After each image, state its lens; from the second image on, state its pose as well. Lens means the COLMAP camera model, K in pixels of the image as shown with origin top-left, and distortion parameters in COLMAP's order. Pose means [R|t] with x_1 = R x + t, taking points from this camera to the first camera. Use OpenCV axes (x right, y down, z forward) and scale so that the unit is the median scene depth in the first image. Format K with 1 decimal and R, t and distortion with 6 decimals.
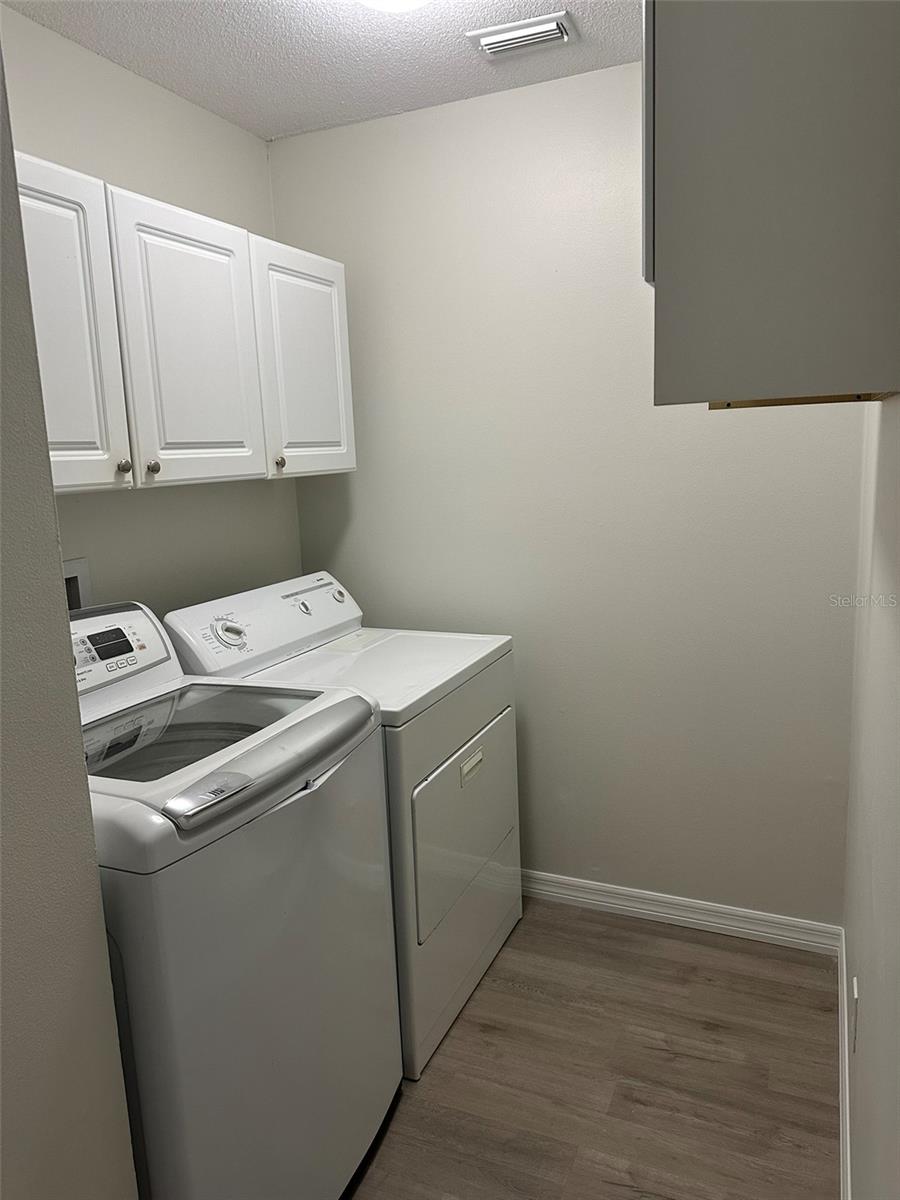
lens RADIAL K [[834.0, 0, 454.5], [0, 834.0, 594.2], [0, 0, 1]] dist [0.112987, -0.130734]
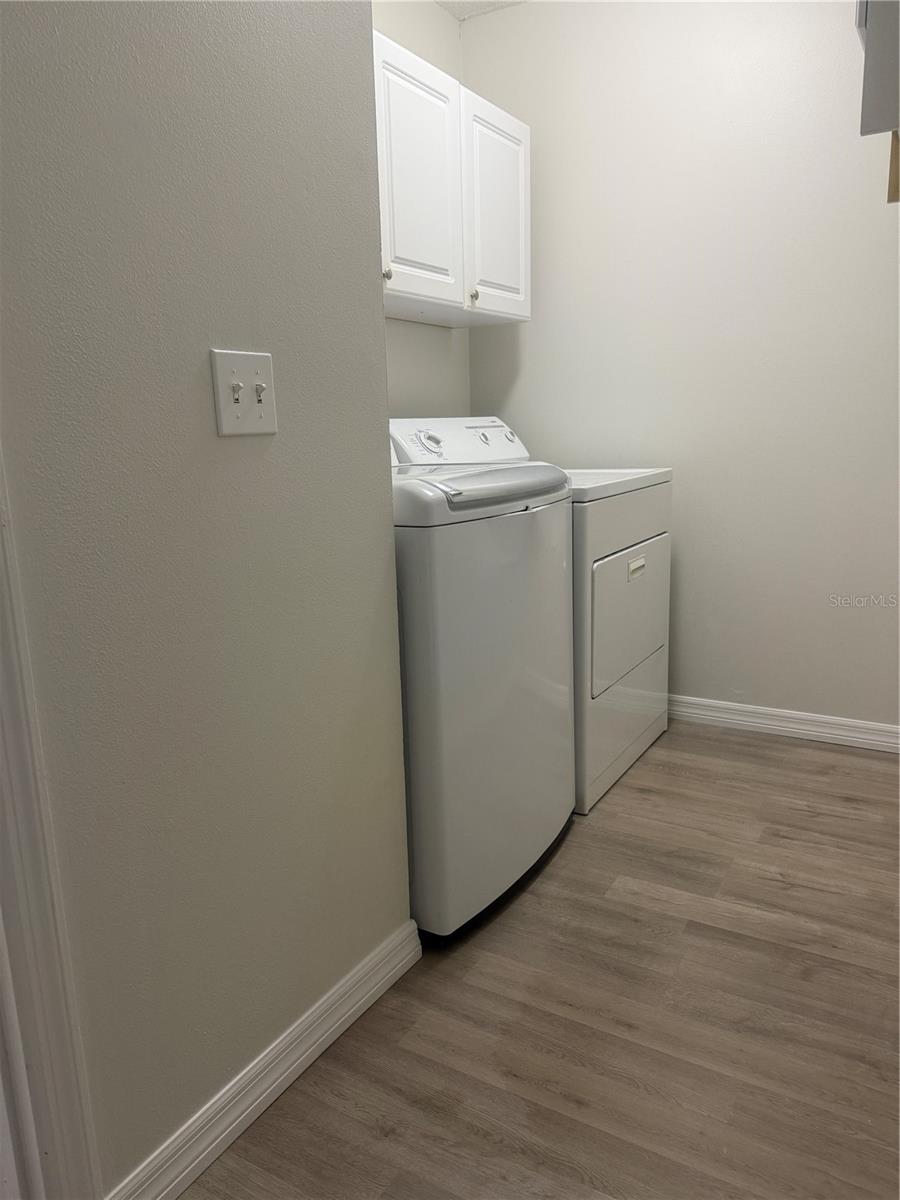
lens RADIAL K [[847.7, 0, 450.0], [0, 847.7, 600.0], [0, 0, 1]] dist [0.065234, -0.066284]
pose [[0.992320, 0.033833, -0.118983, -0.090392], [-0.029452, 0.998829, 0.038394, 0.211027], [0.120143, -0.034595, 0.992154, -0.160001]]
